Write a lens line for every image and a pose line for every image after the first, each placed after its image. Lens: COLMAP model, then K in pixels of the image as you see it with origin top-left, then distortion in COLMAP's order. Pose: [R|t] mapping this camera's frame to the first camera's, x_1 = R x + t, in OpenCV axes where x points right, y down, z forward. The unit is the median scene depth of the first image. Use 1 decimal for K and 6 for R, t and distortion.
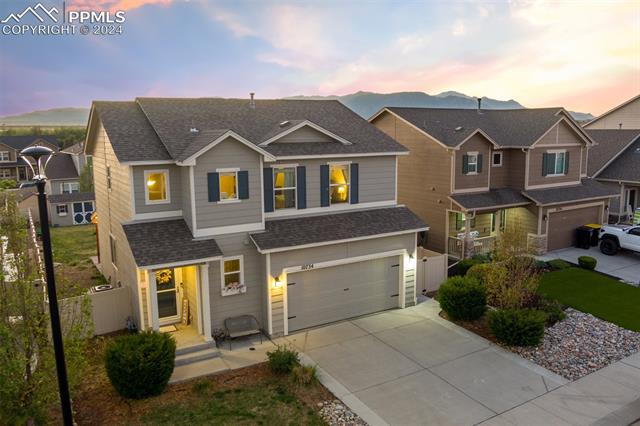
lens RADIAL K [[514.5, 0, 320.0], [0, 514.5, 213.0], [0, 0, 1]] dist [-0.065555, 0.001381]
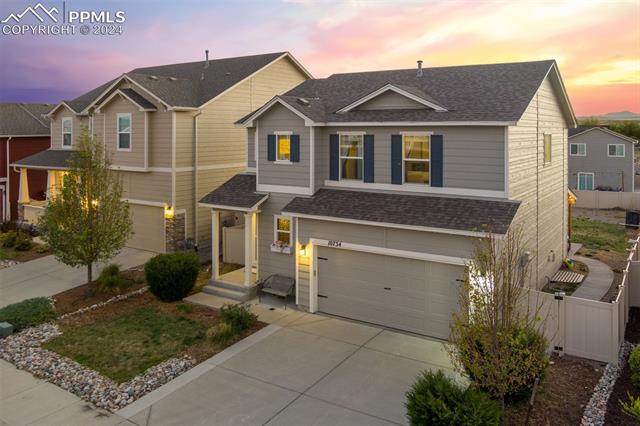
lens RADIAL K [[527.1, 0, 317.3], [0, 527.1, 131.0], [0, 0, 1]] dist [-0.042562, 0.002553]
pose [[0.439883, 0.011246, -0.897984, 0.789019], [-0.150567, 0.986691, -0.061399, -0.028666], [0.885343, 0.162215, 0.435722, 0.543712]]
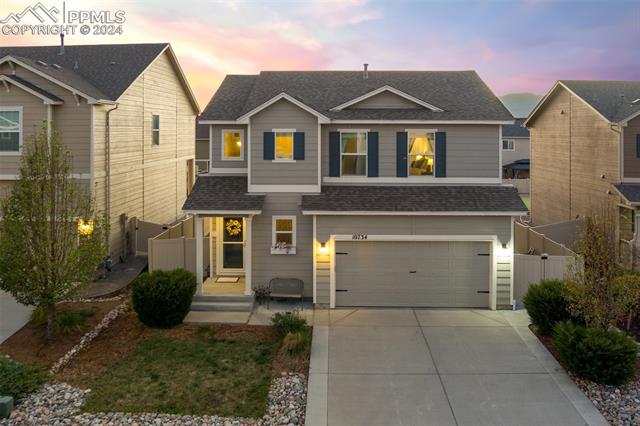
lens RADIAL K [[527.1, 0, 317.3], [0, 527.1, 131.0], [0, 0, 1]] dist [-0.042562, 0.002553]
pose [[0.843710, 0.010745, -0.536691, 0.421135], [-0.096099, 0.986671, -0.131320, 0.048011], [0.528127, 0.162372, 0.833497, 0.136456]]
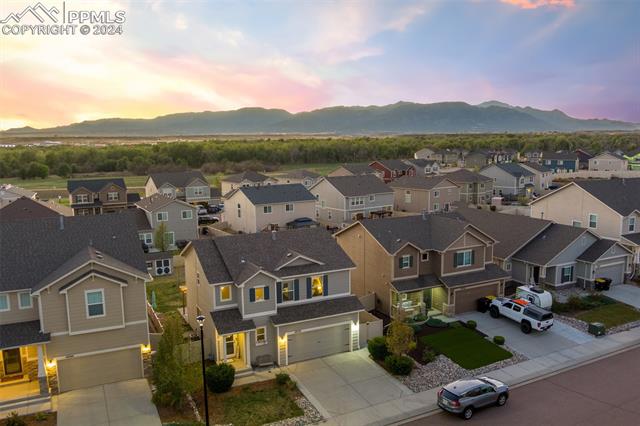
lens RADIAL K [[514.5, 0, 320.0], [0, 514.5, 213.0], [0, 0, 1]] dist [-0.065555, 0.001381]
pose [[0.997058, 0.009860, -0.076019, 0.211979], [-0.011258, 0.999775, -0.017982, -0.327882], [0.075824, 0.018785, 0.996944, -1.016952]]
